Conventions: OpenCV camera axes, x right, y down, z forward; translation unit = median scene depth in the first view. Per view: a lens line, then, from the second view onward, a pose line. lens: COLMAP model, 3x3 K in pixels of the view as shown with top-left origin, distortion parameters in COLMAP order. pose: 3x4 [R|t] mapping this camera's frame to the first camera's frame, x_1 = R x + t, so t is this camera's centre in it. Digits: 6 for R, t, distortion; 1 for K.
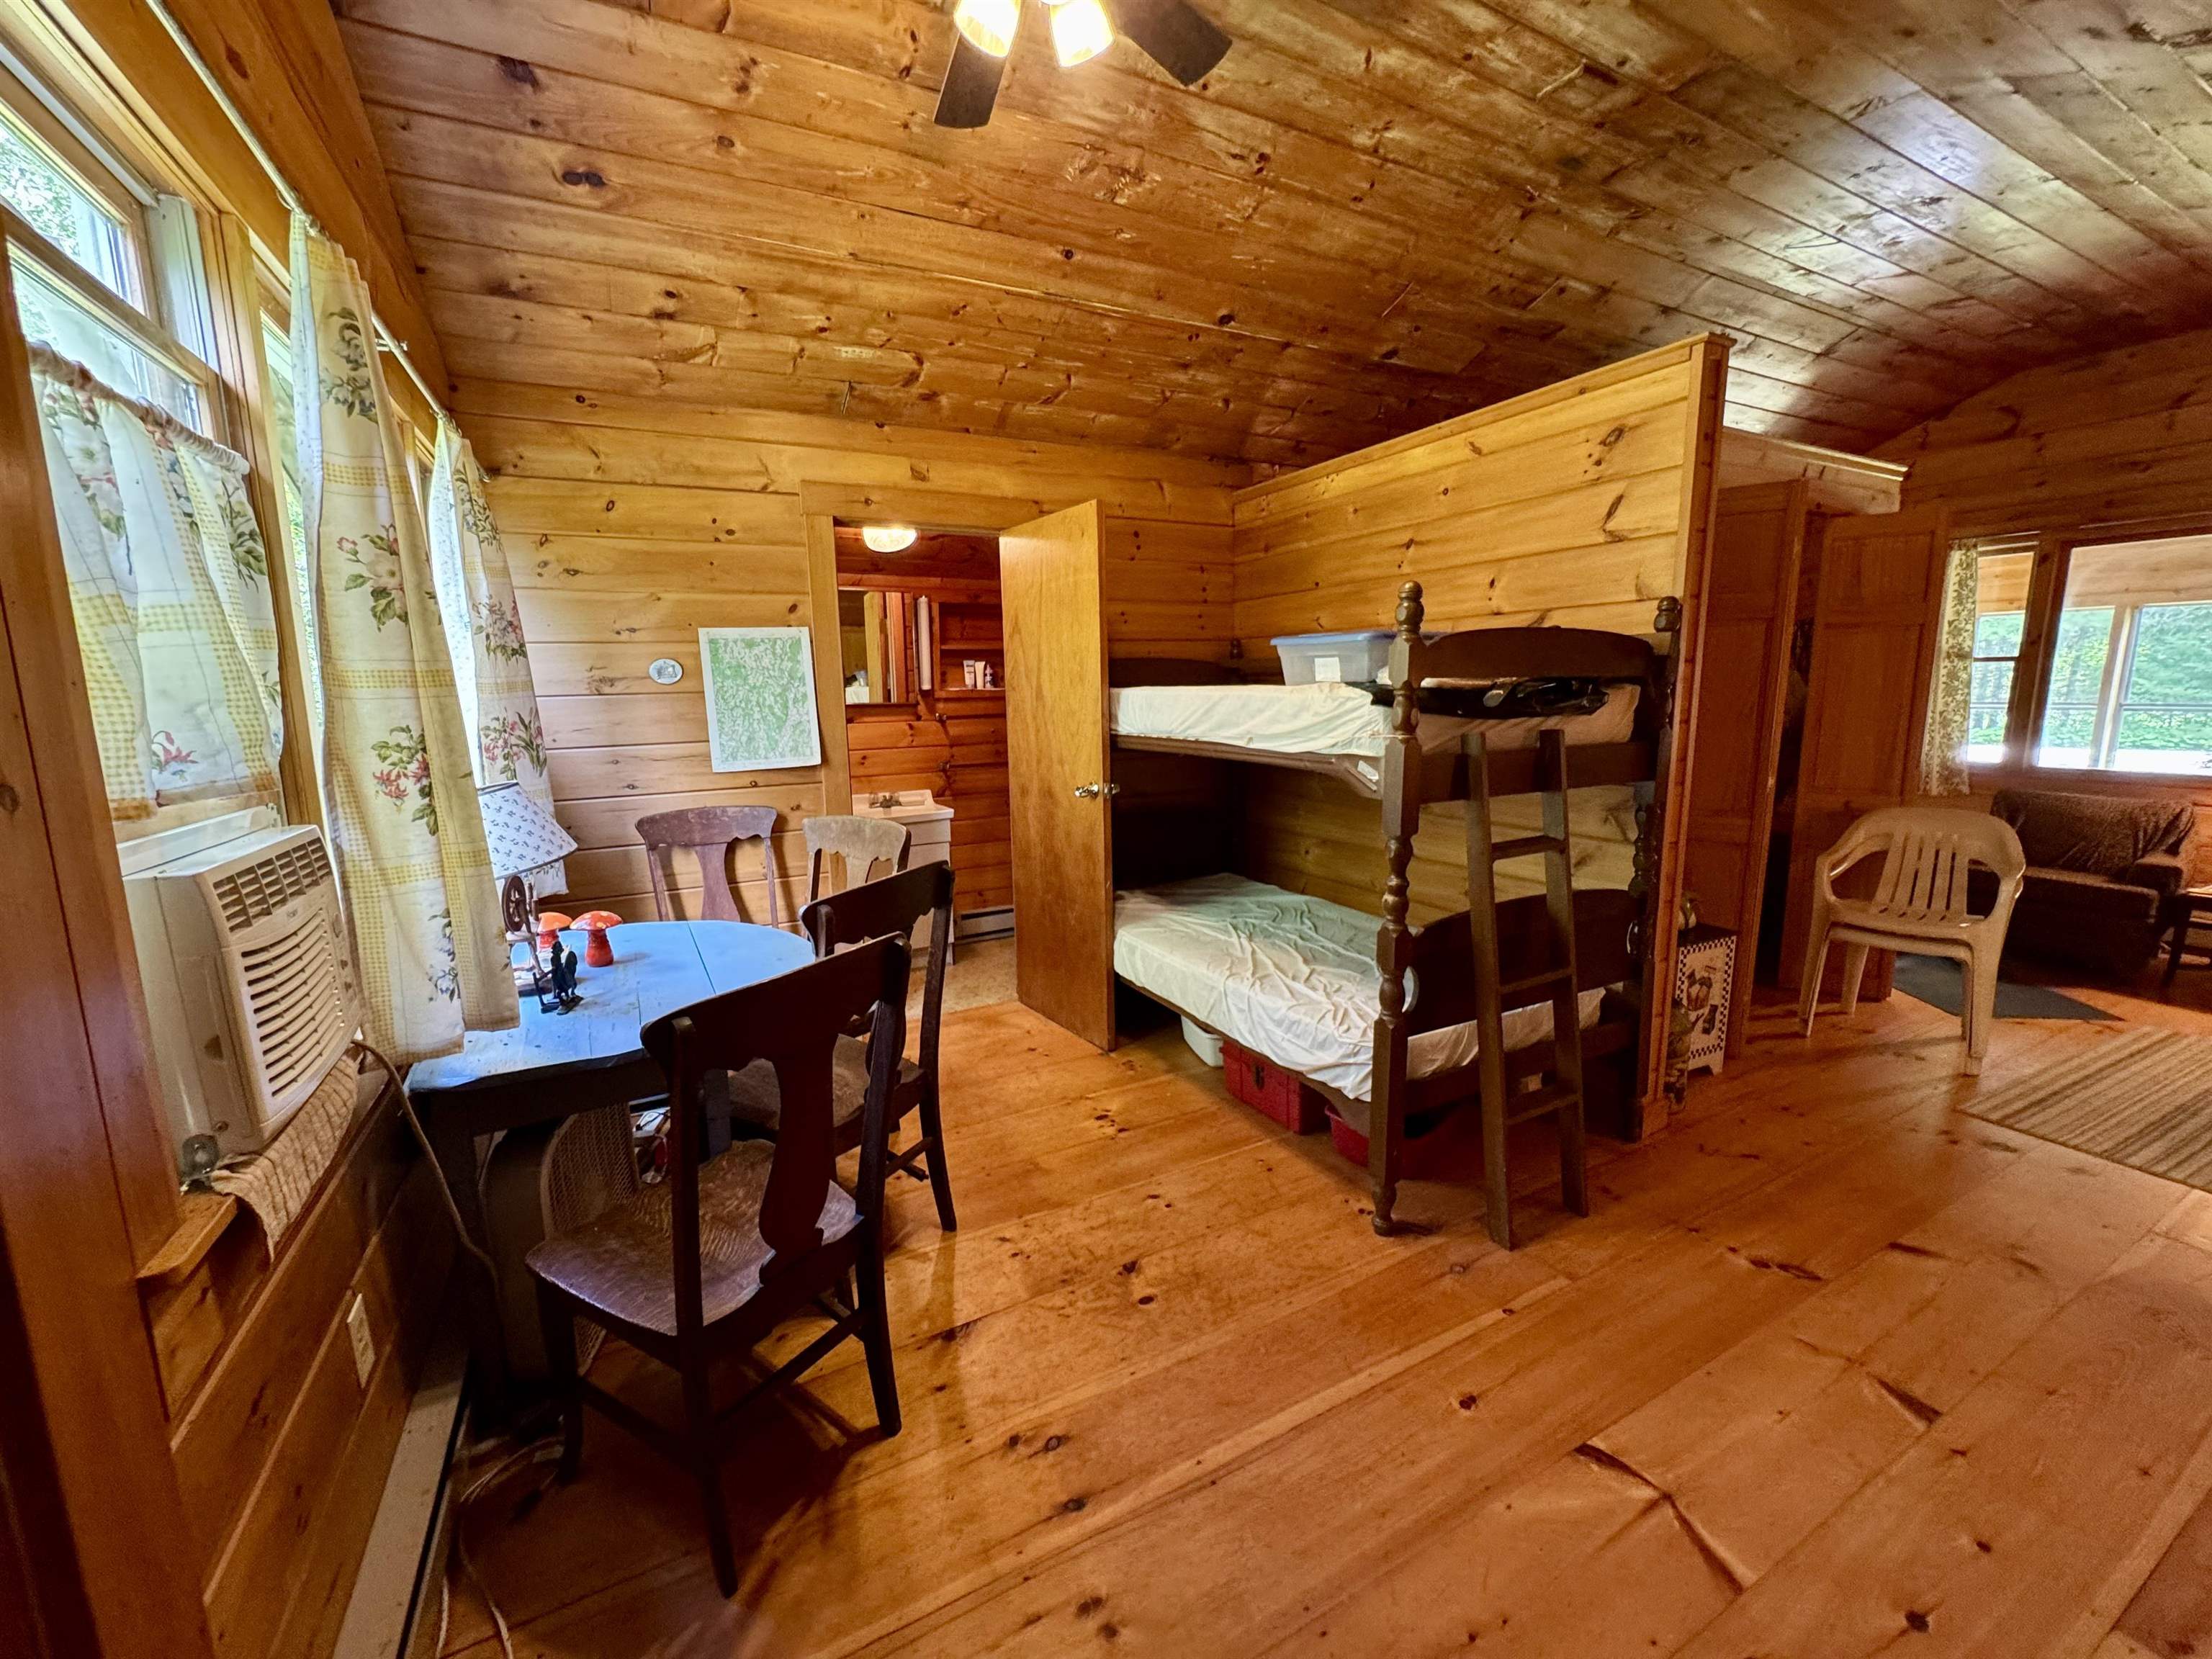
lens RADIAL K [[885.4, 0, 1109.1], [0, 885.4, 826.1], [0, 0, 1]] dist [-0.001520, 0.000289]
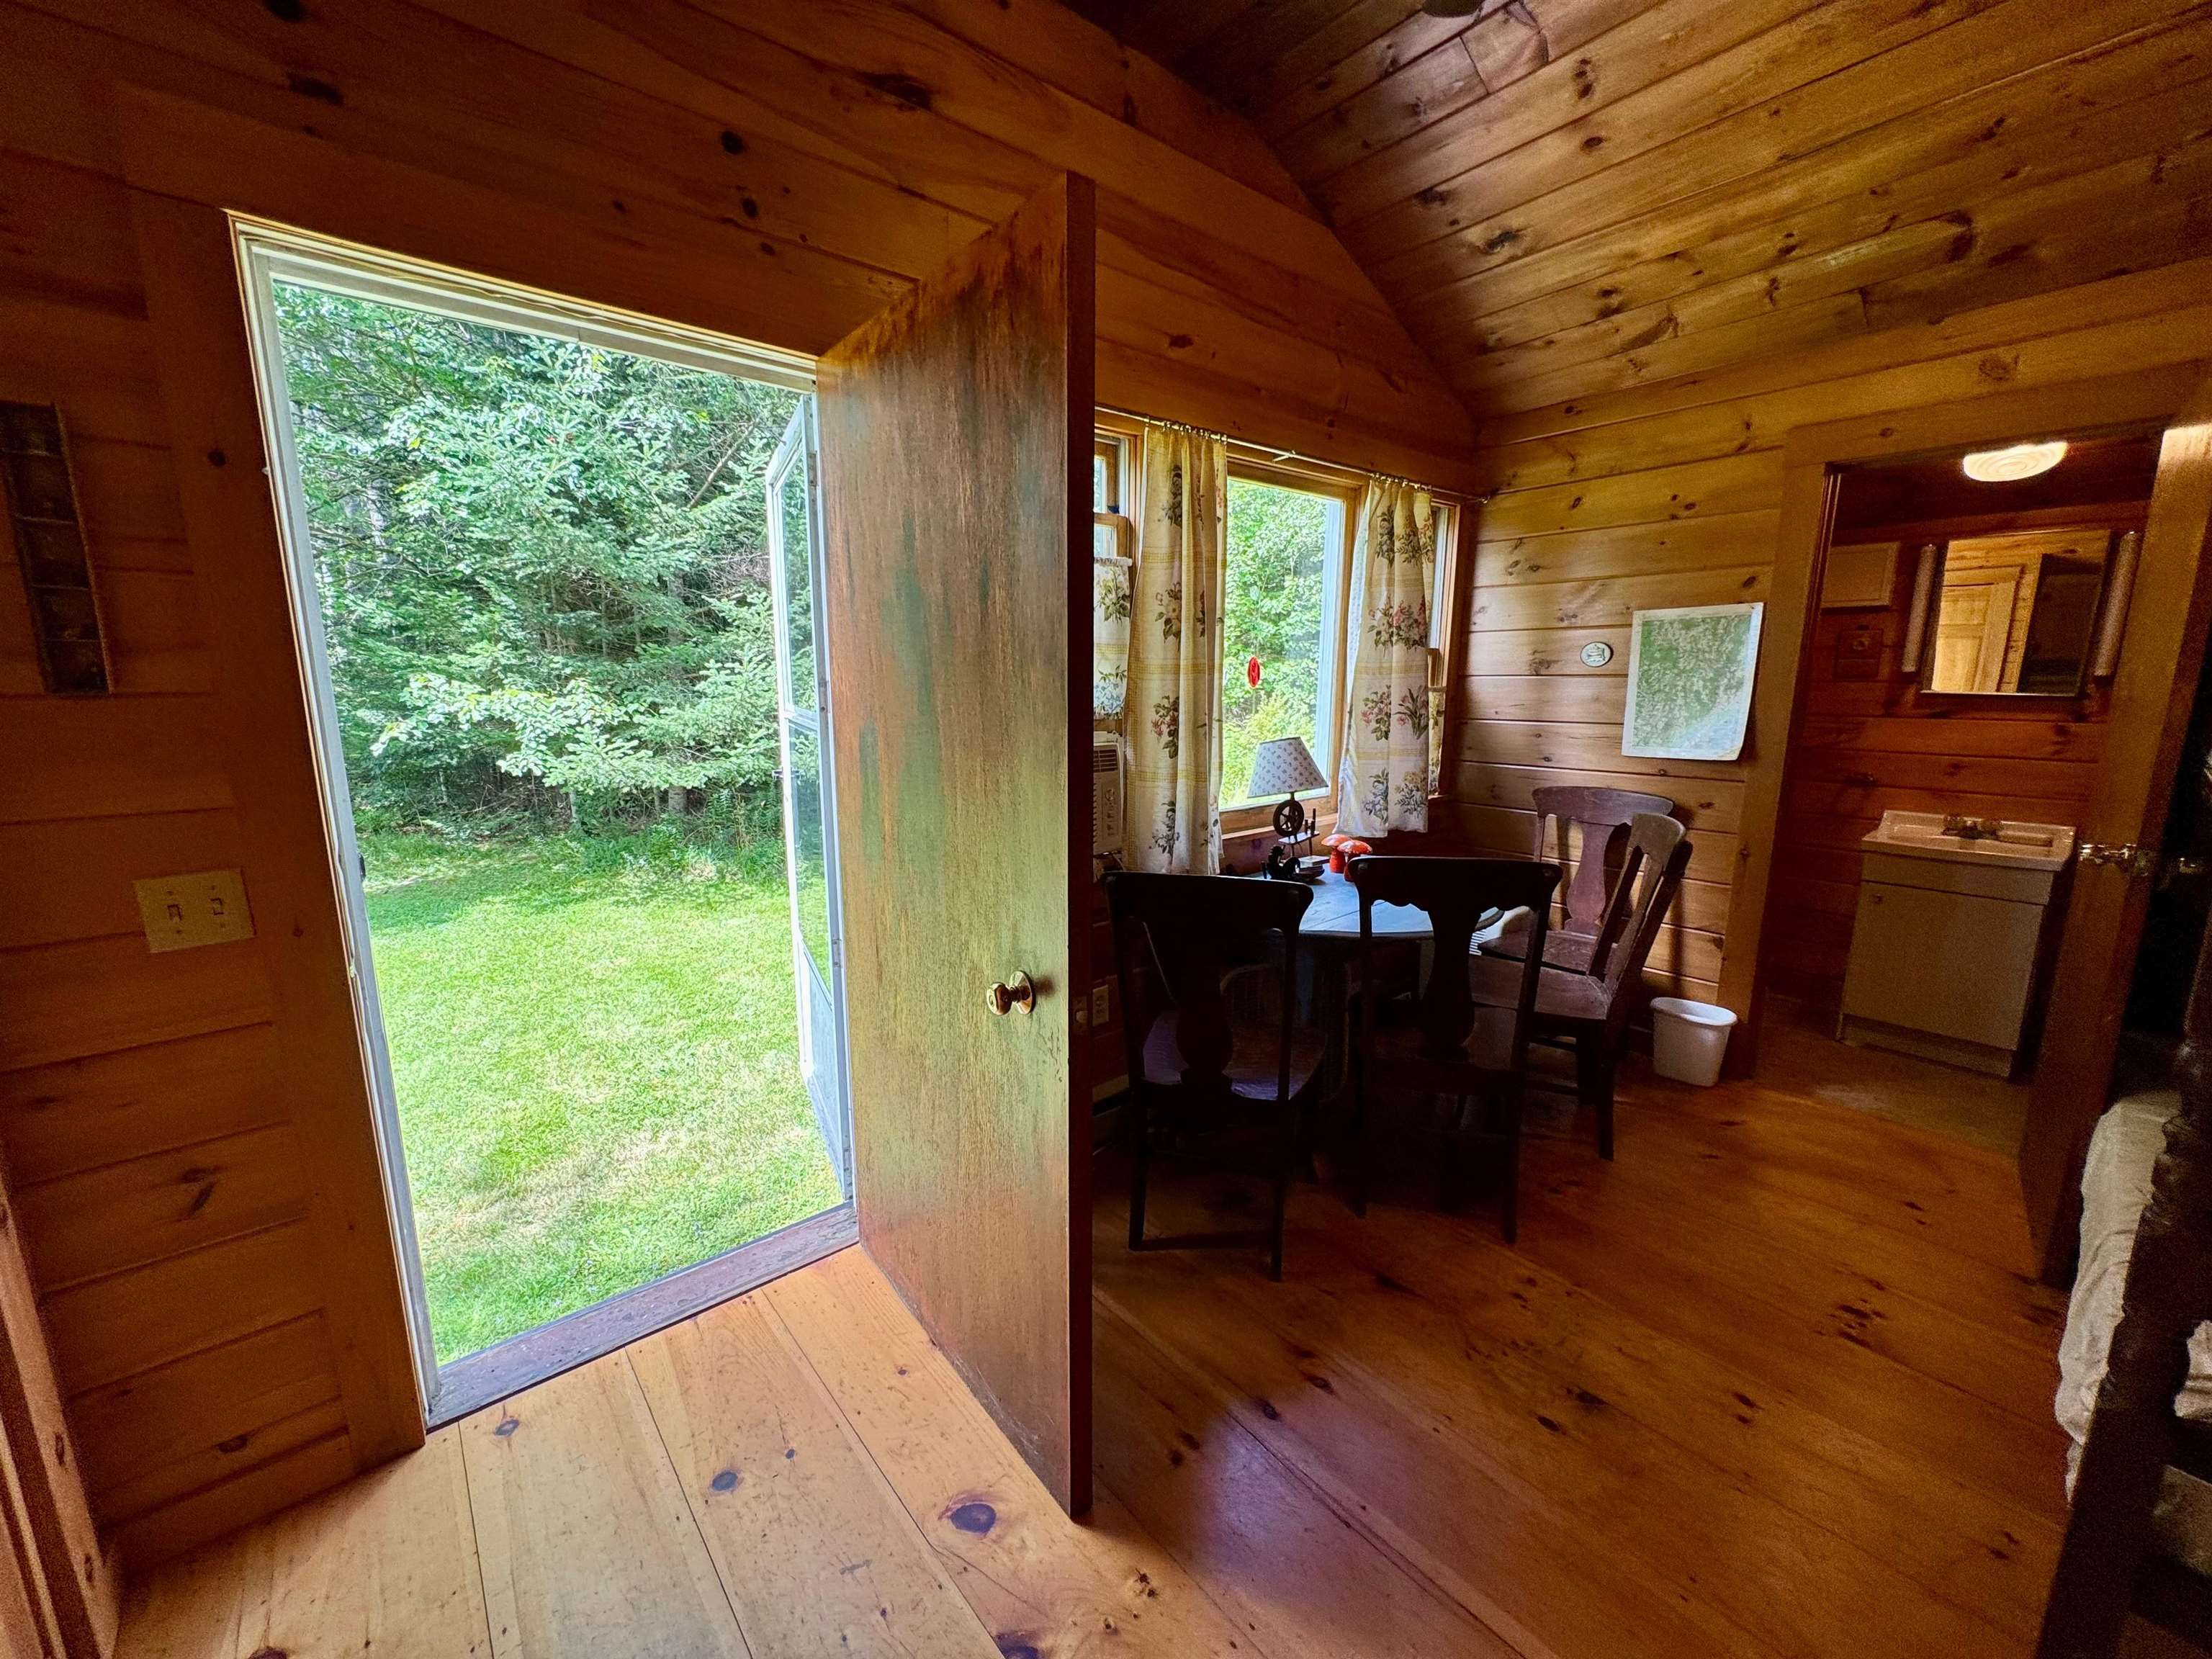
lens RADIAL K [[885.4, 0, 1109.1], [0, 885.4, 826.1], [0, 0, 1]] dist [-0.001520, 0.000289]
pose [[0.209967, 0.189475, -0.959173, 0.433335], [-0.153787, 0.975230, 0.158982, -0.055964], [0.965538, 0.114128, 0.233905, 0.227541]]
